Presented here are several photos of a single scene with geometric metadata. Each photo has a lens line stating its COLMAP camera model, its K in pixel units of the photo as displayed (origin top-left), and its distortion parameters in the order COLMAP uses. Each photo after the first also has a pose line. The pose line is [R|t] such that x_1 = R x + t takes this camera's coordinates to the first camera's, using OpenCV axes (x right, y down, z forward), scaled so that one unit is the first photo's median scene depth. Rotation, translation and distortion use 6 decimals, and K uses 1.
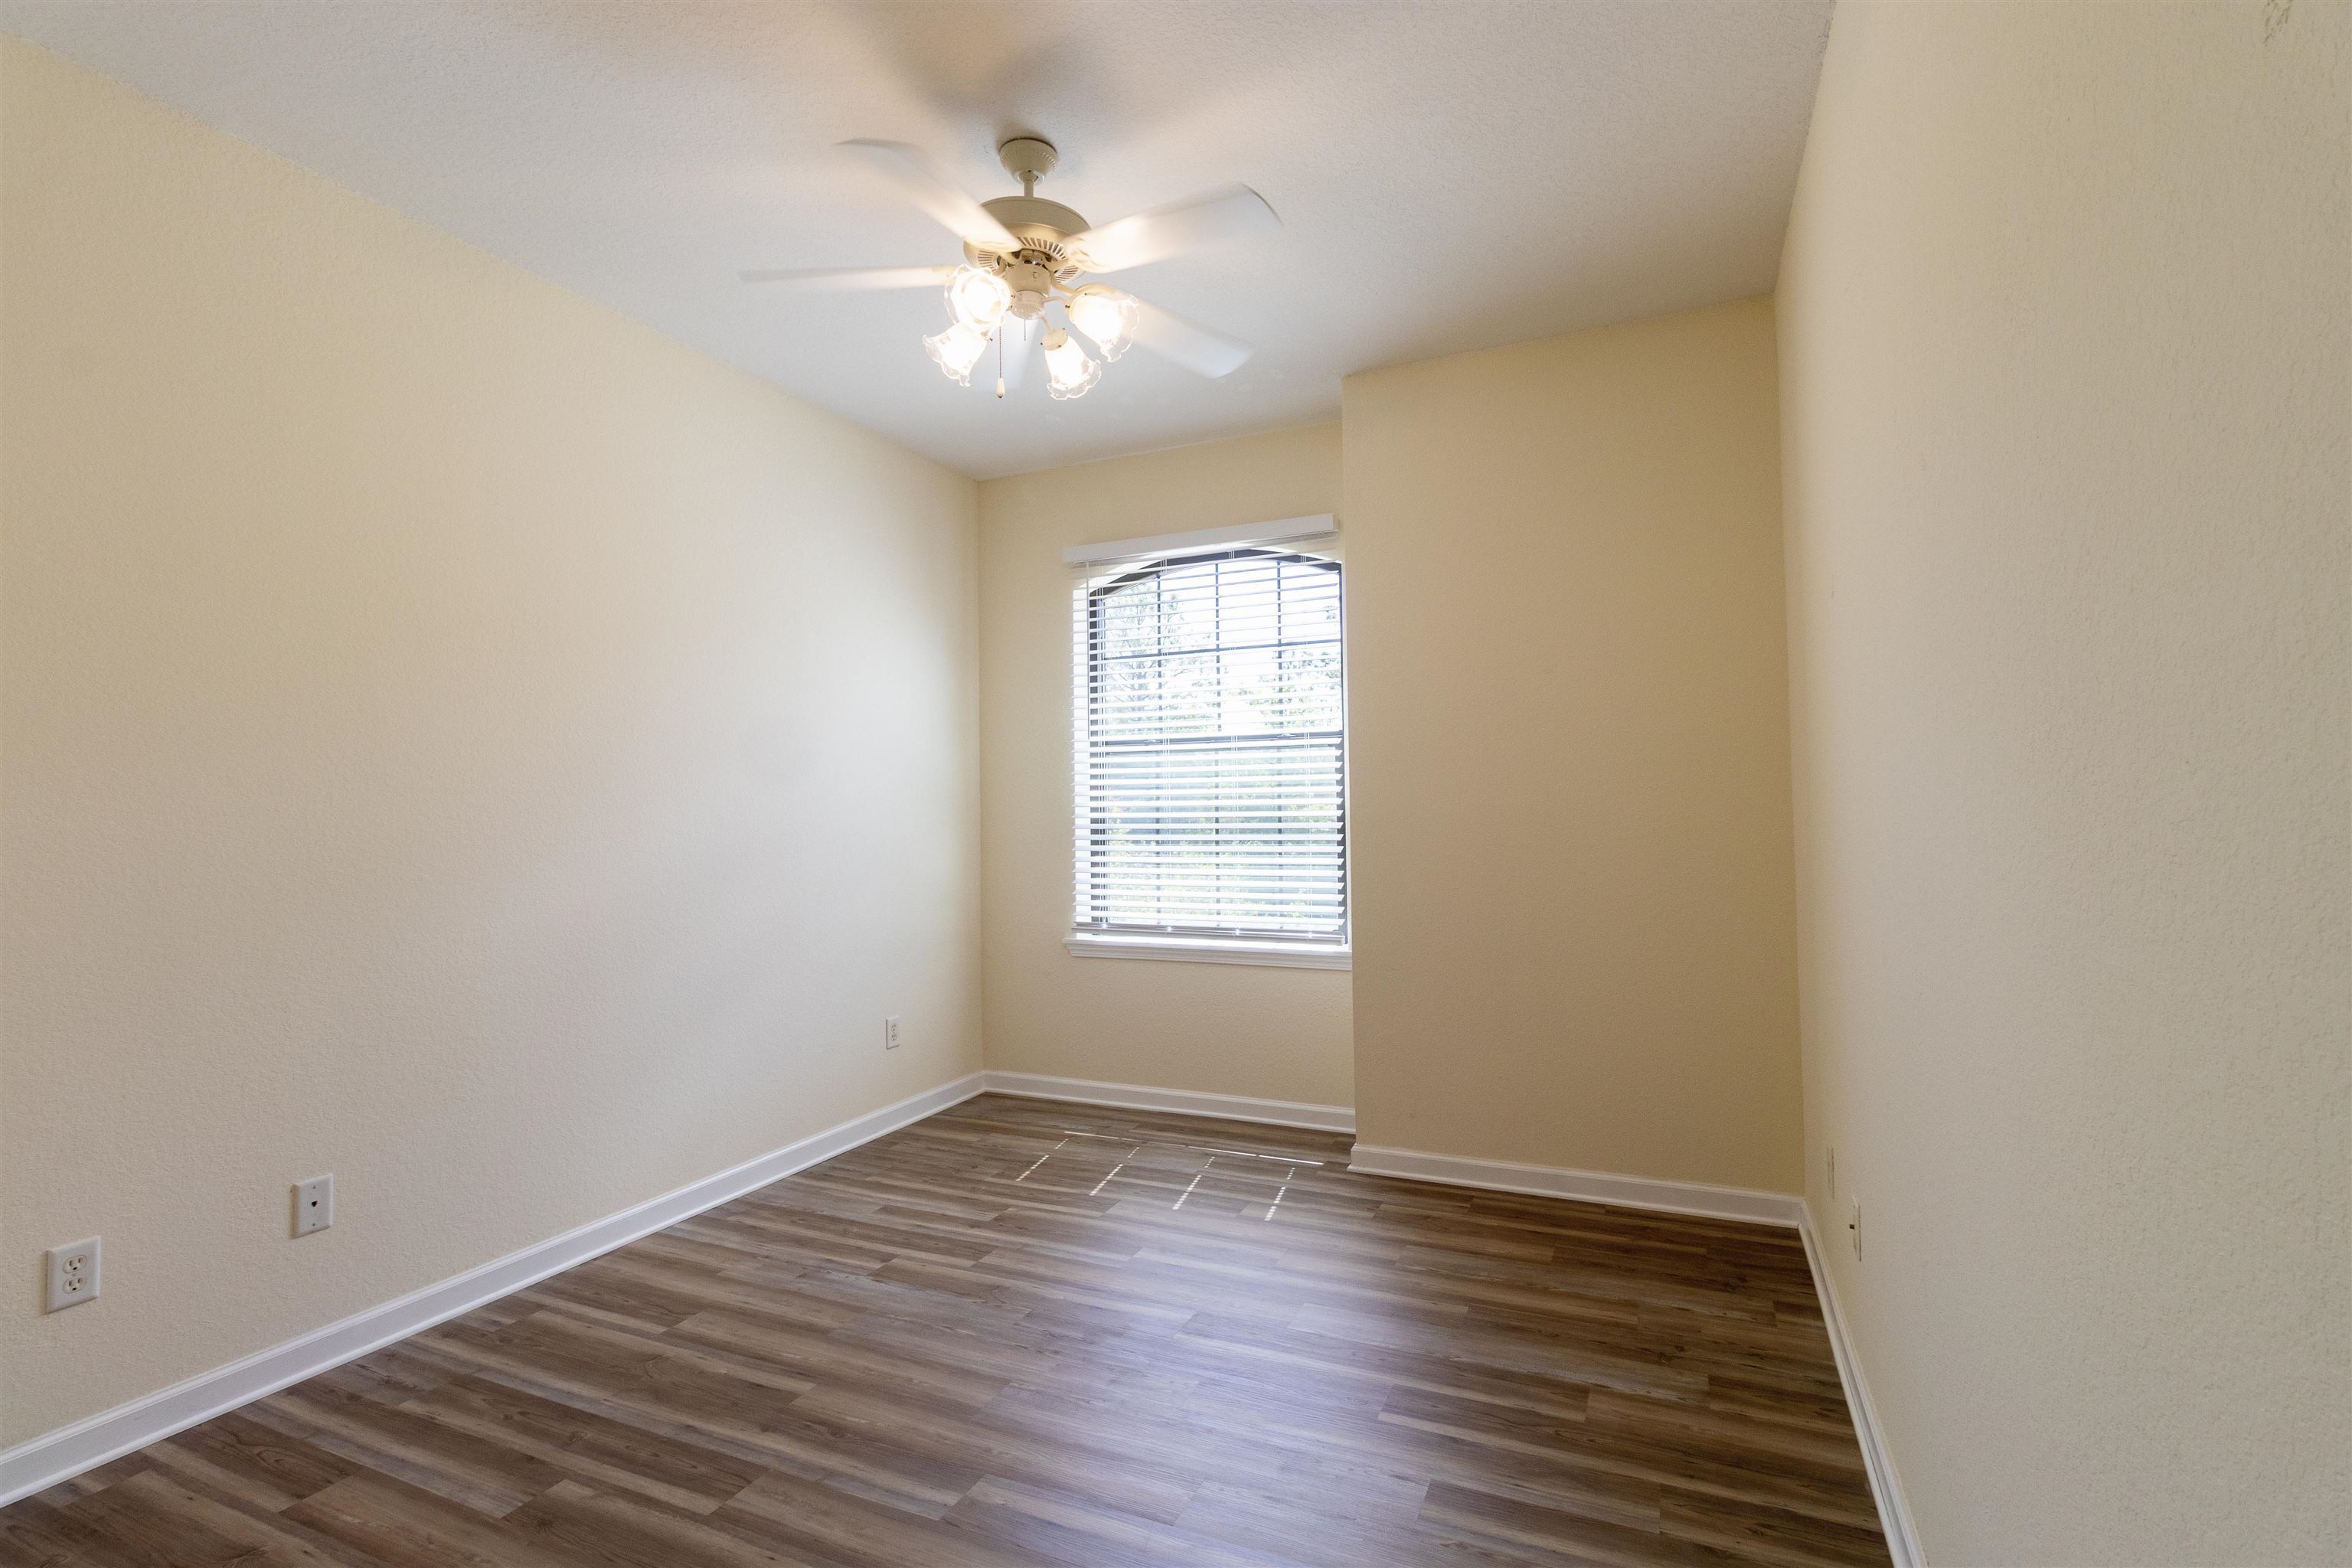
lens RADIAL K [[1085.3, 0, 1178.7], [0, 1085.3, 778.4], [0, 0, 1]] dist [0.001549, -0.000355]
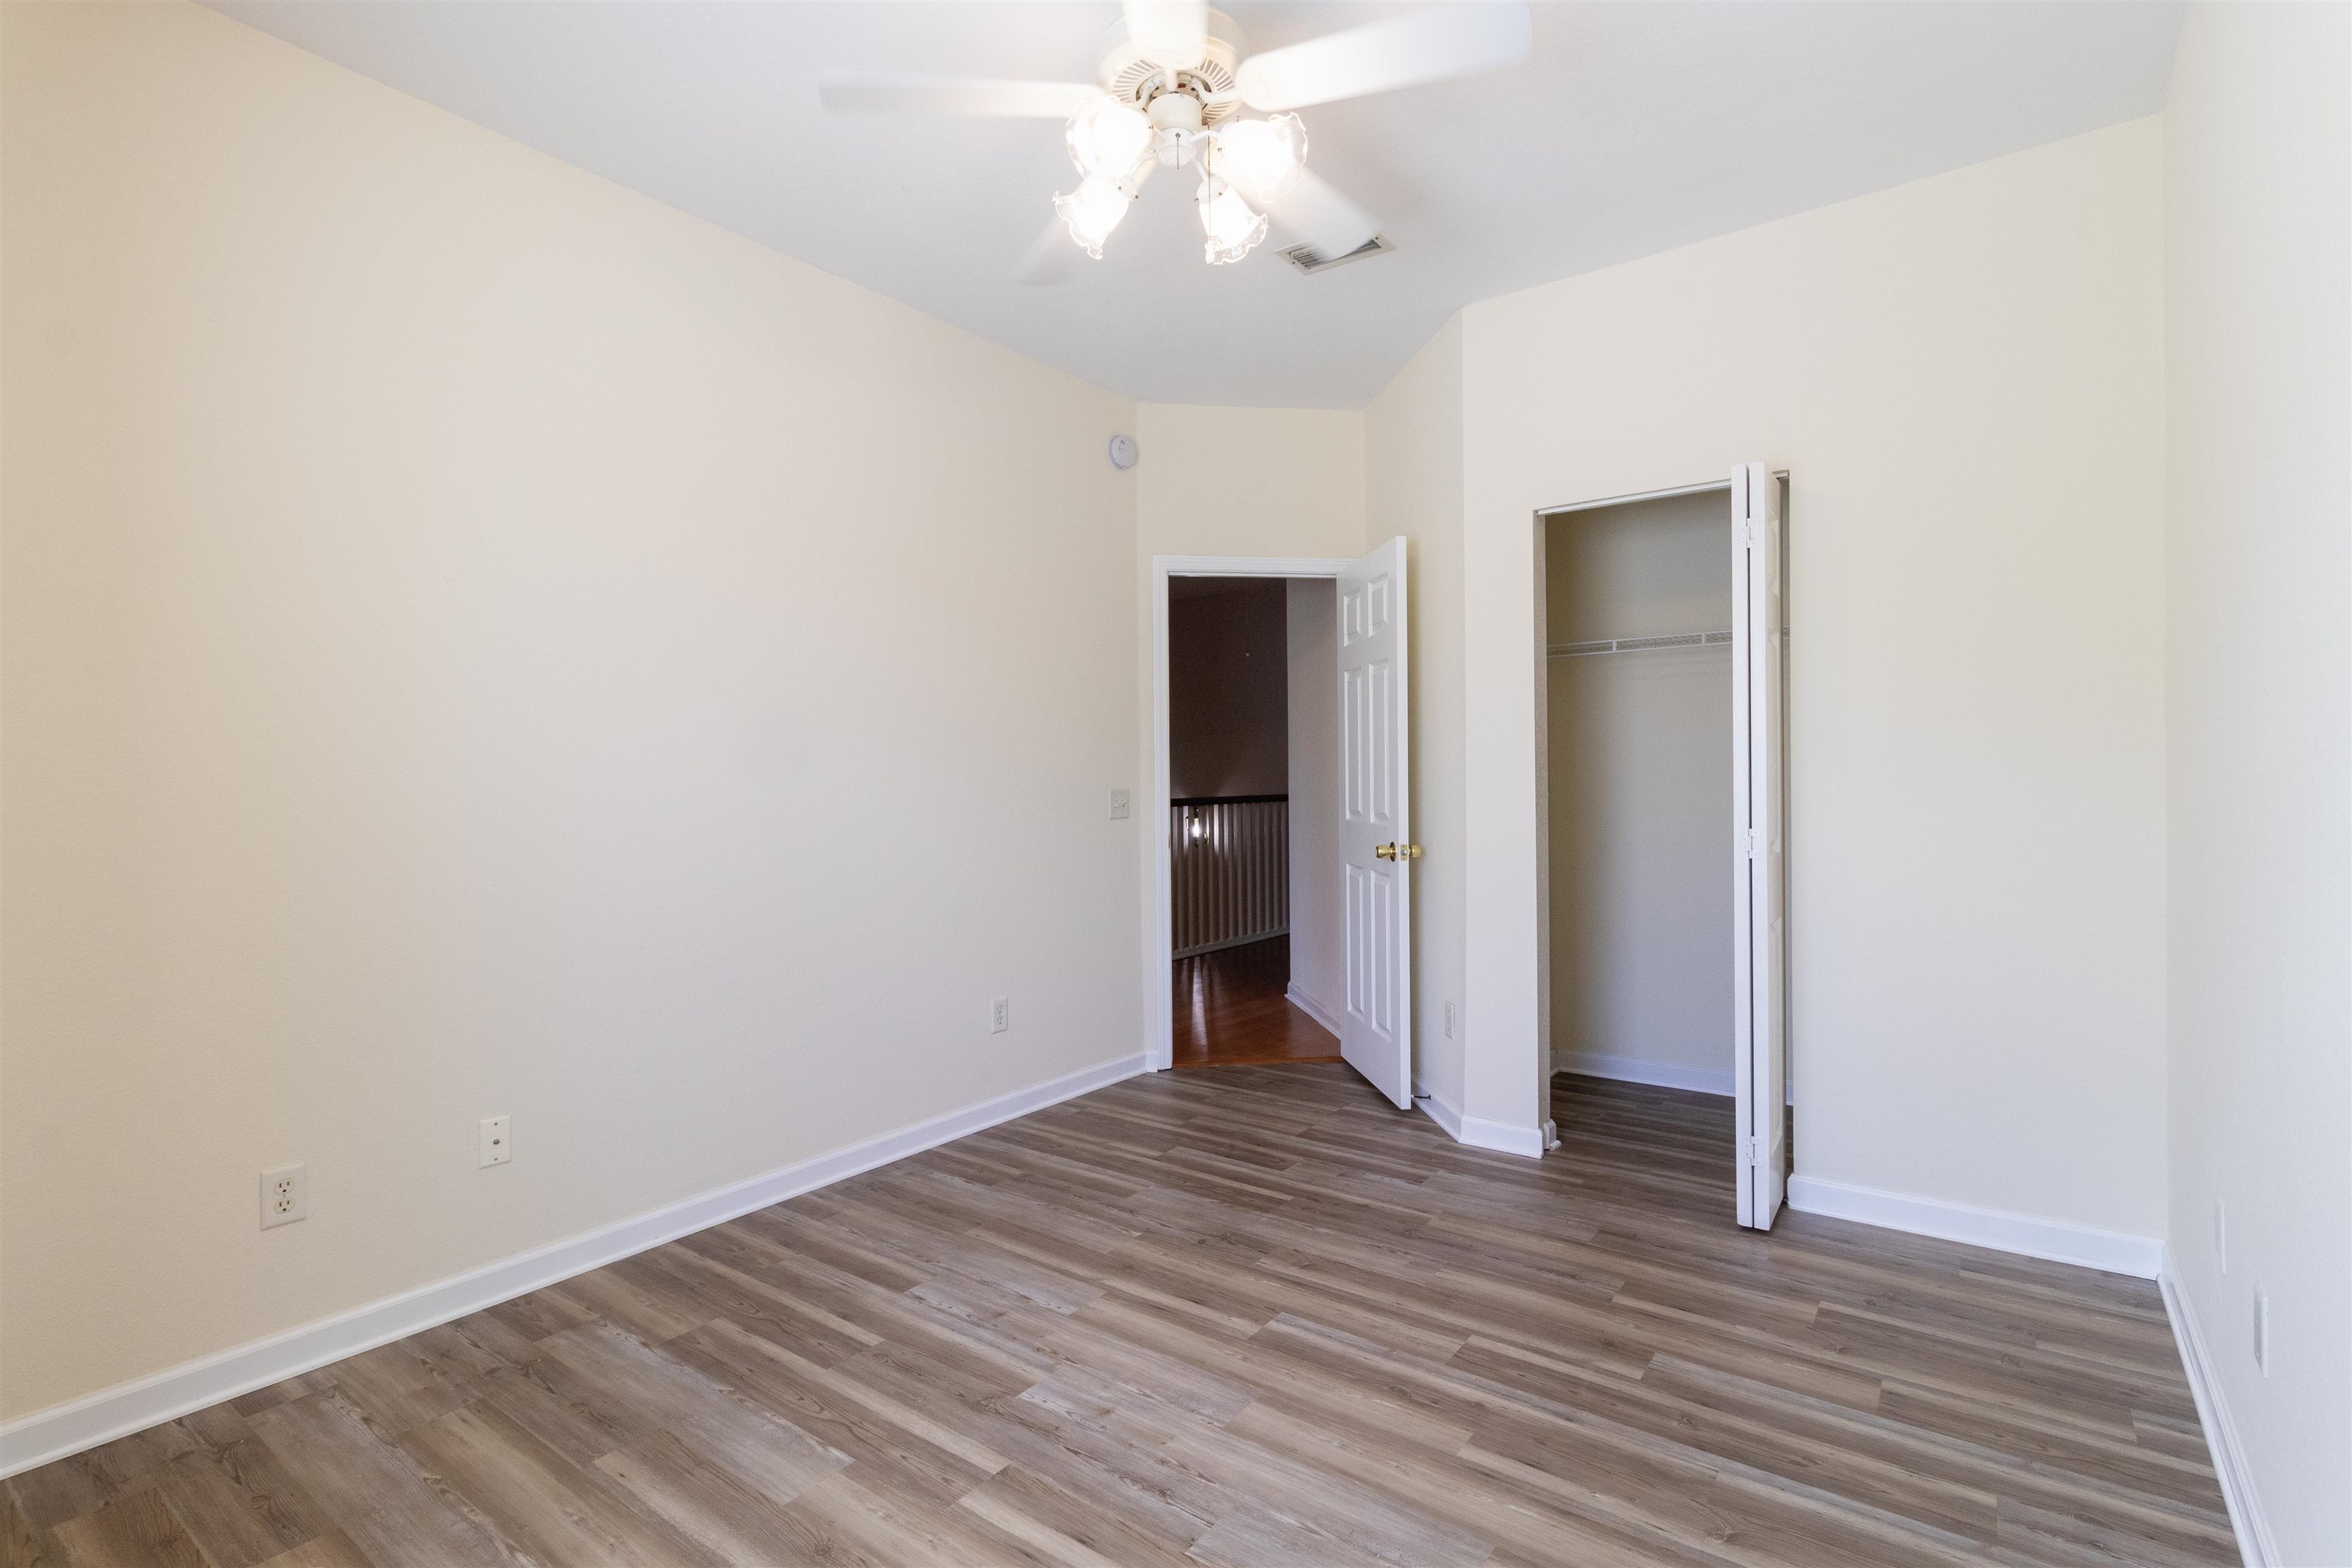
lens RADIAL K [[1085.3, 0, 1178.7], [0, 1085.3, 778.4], [0, 0, 1]] dist [0.001549, -0.000355]
pose [[-0.977983, 0.023081, 0.207404, -0.330182], [0.018447, 0.999536, -0.024246, 0.070043], [-0.207867, -0.019886, -0.977955, 1.973389]]
